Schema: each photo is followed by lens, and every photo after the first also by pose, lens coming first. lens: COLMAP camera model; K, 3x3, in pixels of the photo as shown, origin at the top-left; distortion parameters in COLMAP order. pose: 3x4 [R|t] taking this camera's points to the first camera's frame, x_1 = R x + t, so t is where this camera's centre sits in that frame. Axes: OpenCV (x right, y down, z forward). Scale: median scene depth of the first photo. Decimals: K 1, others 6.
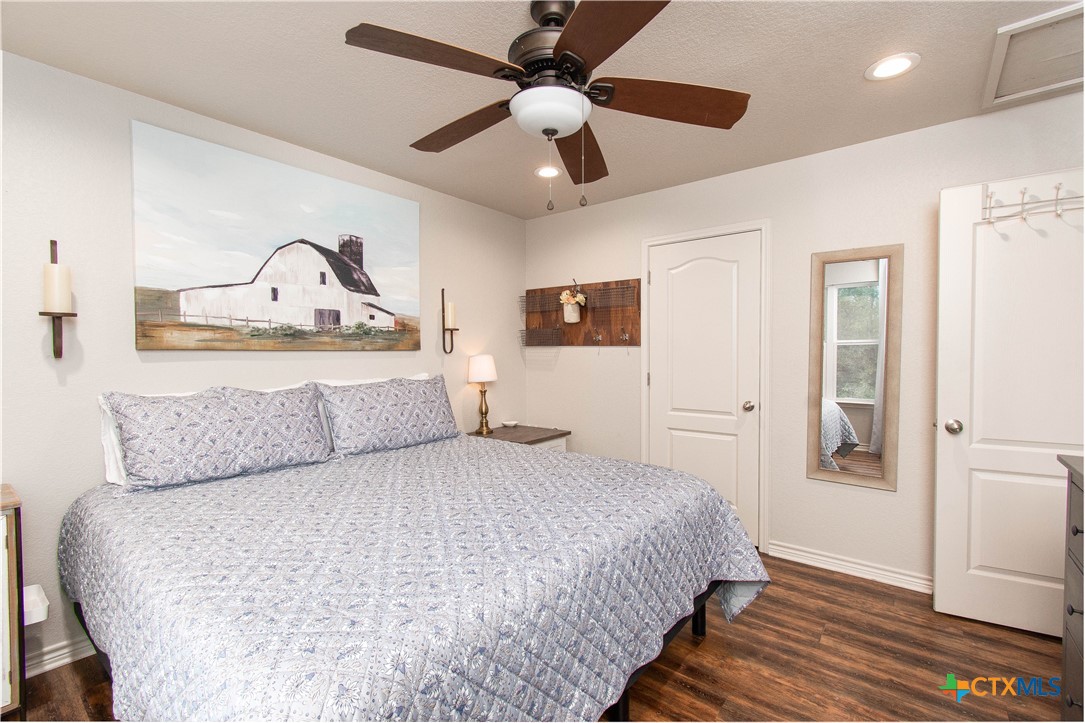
lens RADIAL K [[485.6, 0, 545.2], [0, 485.6, 357.9], [0, 0, 1]] dist [-0.002019, -0.000603]
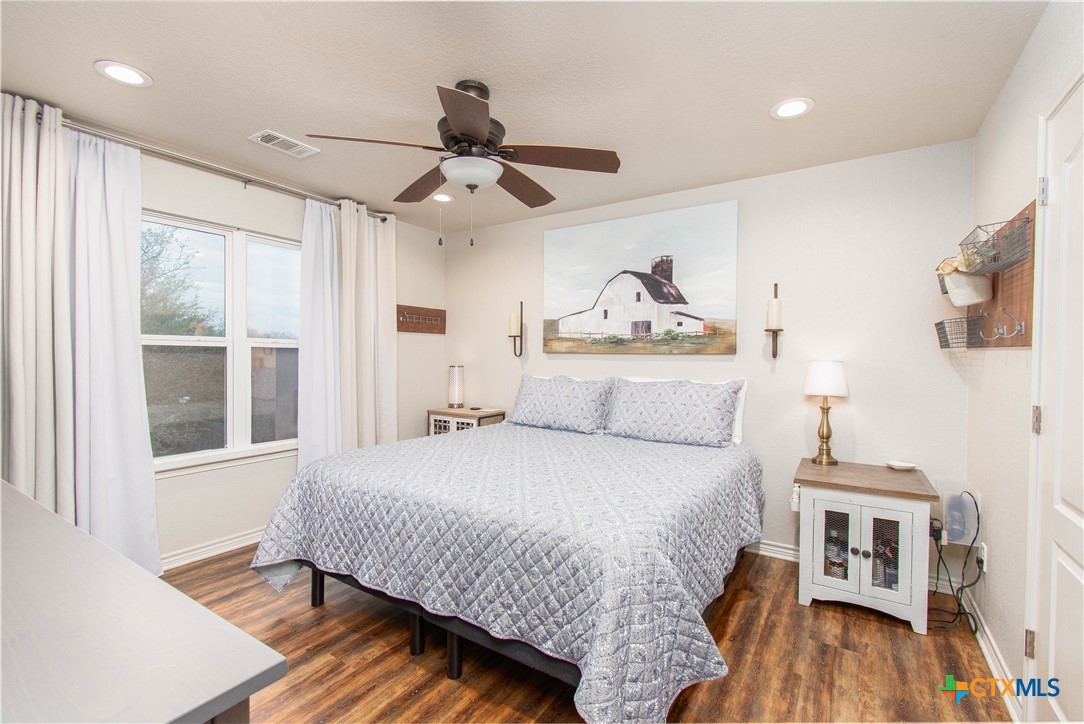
lens RADIAL K [[468.4, 0, 546.3], [0, 468.4, 360.9], [0, 0, 1]] dist [-0.003809, -0.000106]
pose [[0.087725, 0.017453, -0.995992, 0.714636], [-0.020935, 0.999658, 0.015673, -0.010090], [0.995925, 0.019477, 0.088060, 0.627086]]
